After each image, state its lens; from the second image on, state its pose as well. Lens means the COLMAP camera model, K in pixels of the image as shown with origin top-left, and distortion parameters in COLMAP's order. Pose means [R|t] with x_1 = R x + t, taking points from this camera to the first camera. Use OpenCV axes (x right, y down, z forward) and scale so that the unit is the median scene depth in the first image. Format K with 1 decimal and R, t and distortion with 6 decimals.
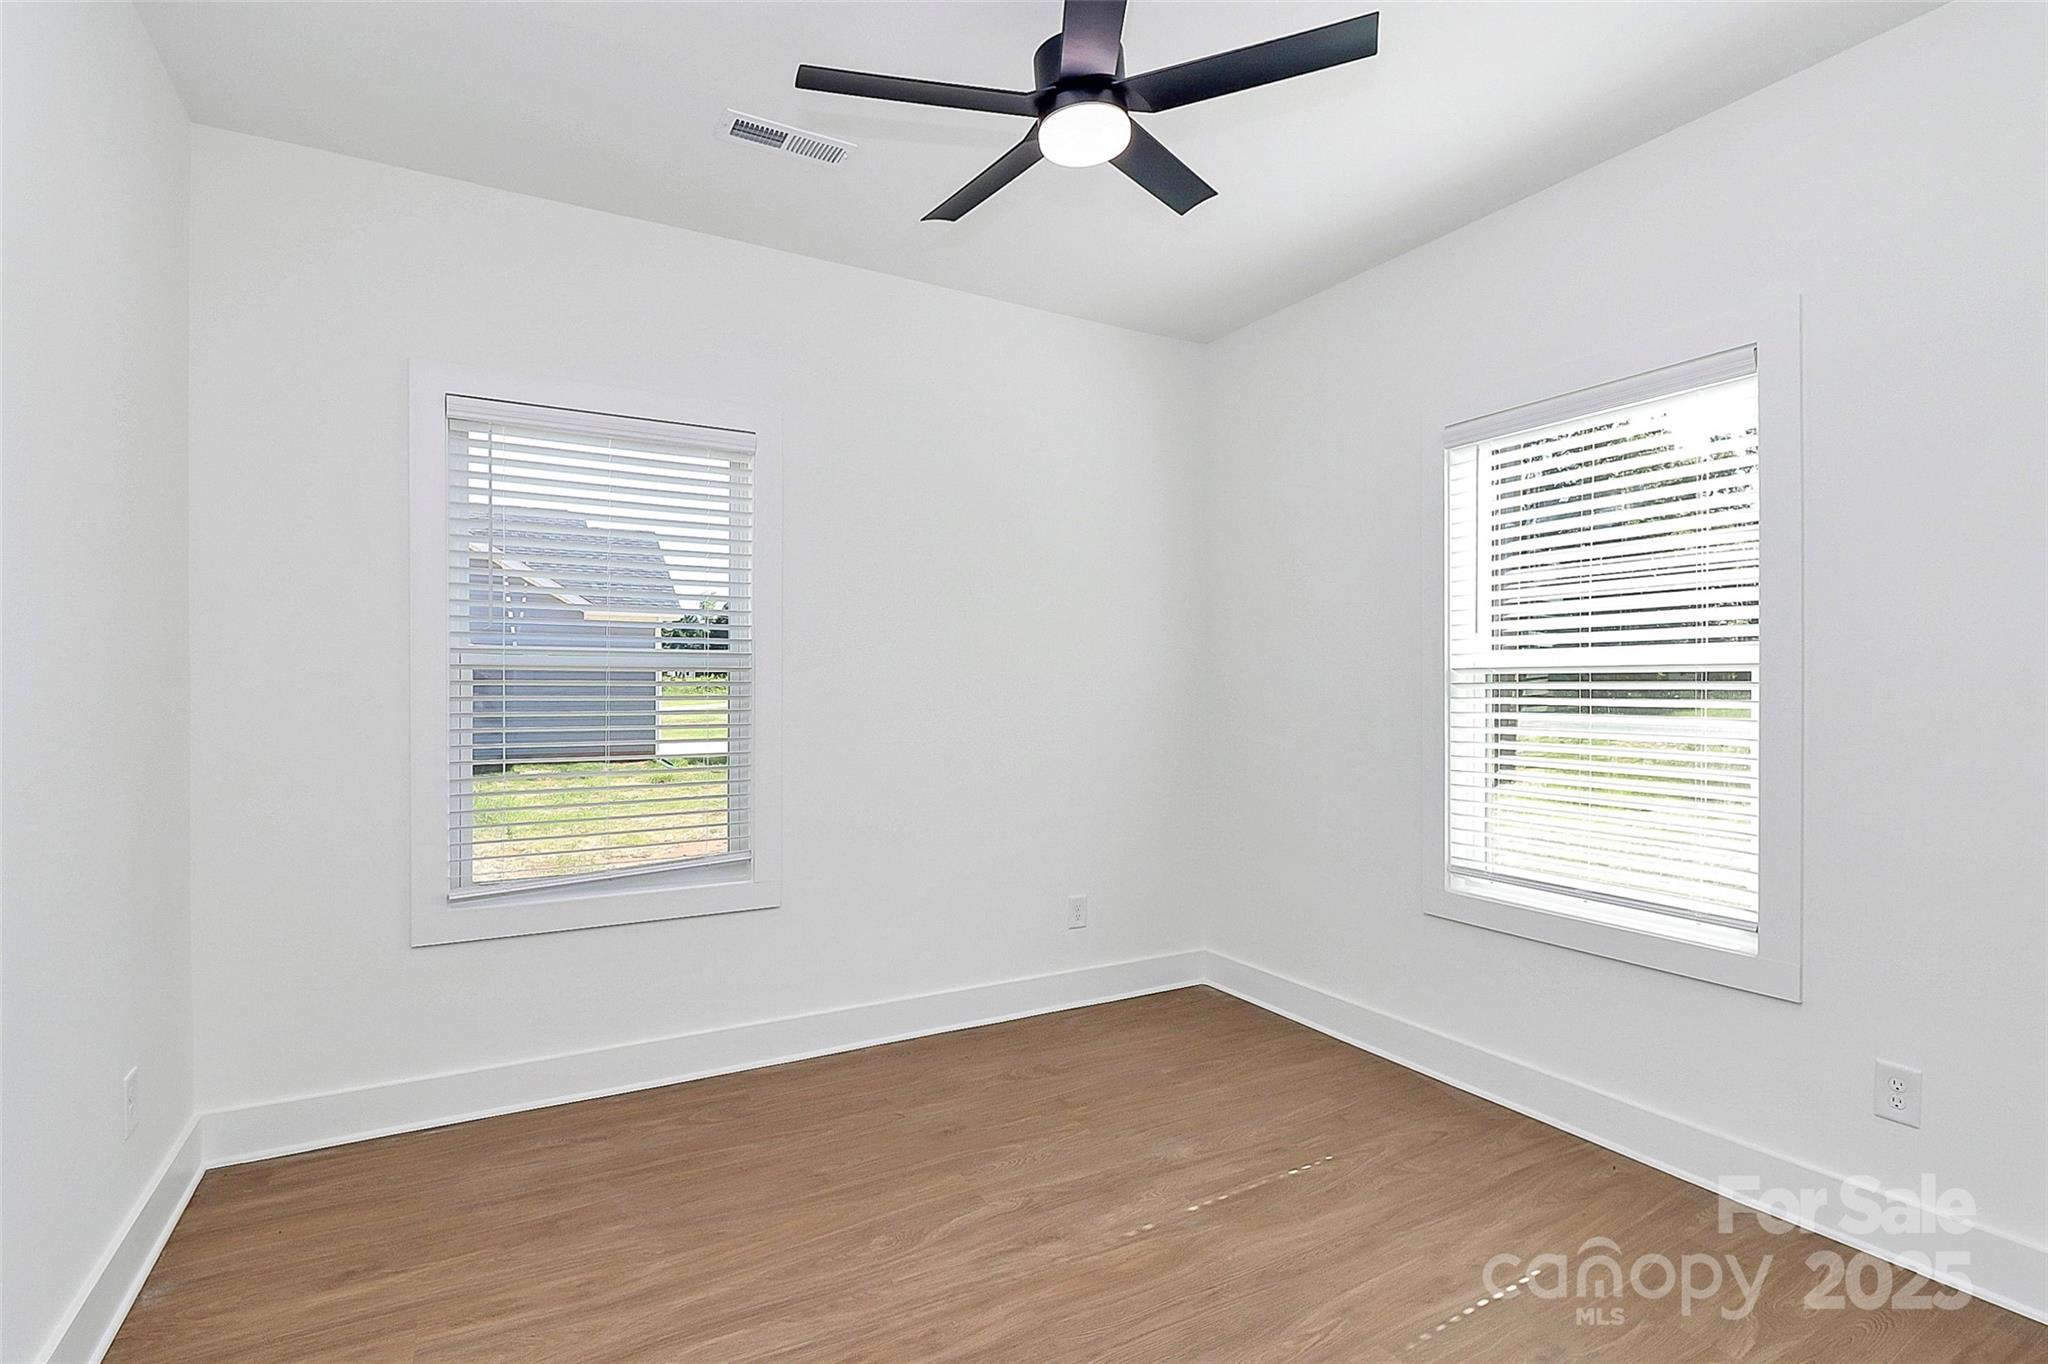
lens RADIAL K [[992.5, 0, 1028.4], [0, 992.5, 661.2], [0, 0, 1]] dist [-0.001462, -0.000402]
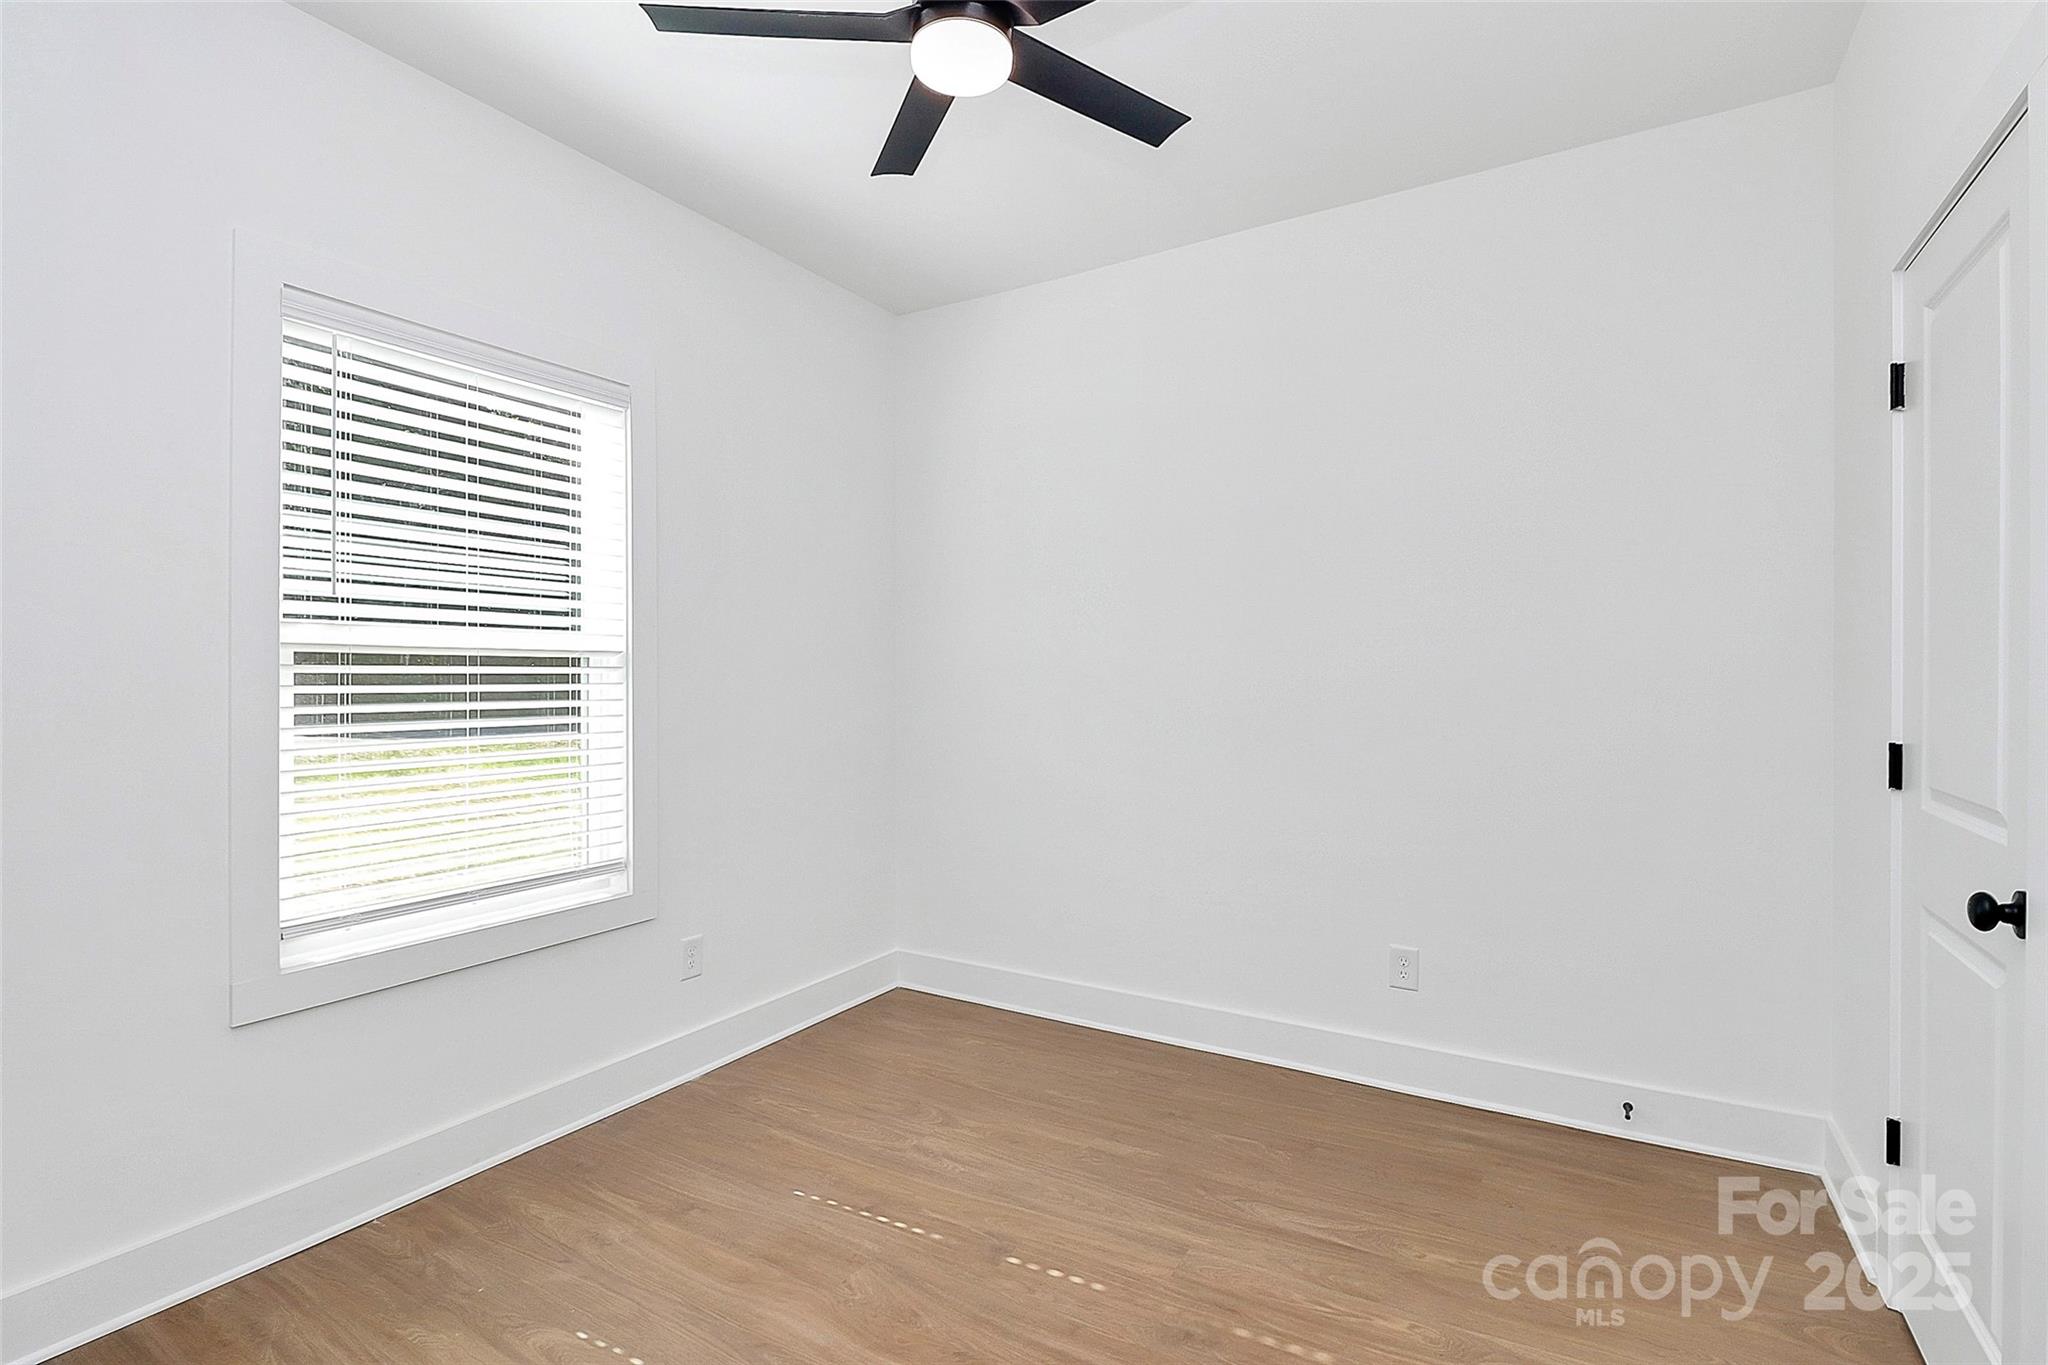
lens RADIAL K [[962.7, 0, 1027.8], [0, 962.7, 676.4], [0, 0, 1]] dist [-0.004605, -0.000984]
pose [[-0.498576, -0.005191, 0.866830, -0.445121], [-0.024653, 0.999662, -0.008194, 0.025265], [-0.866495, -0.025455, -0.498536, 0.986162]]
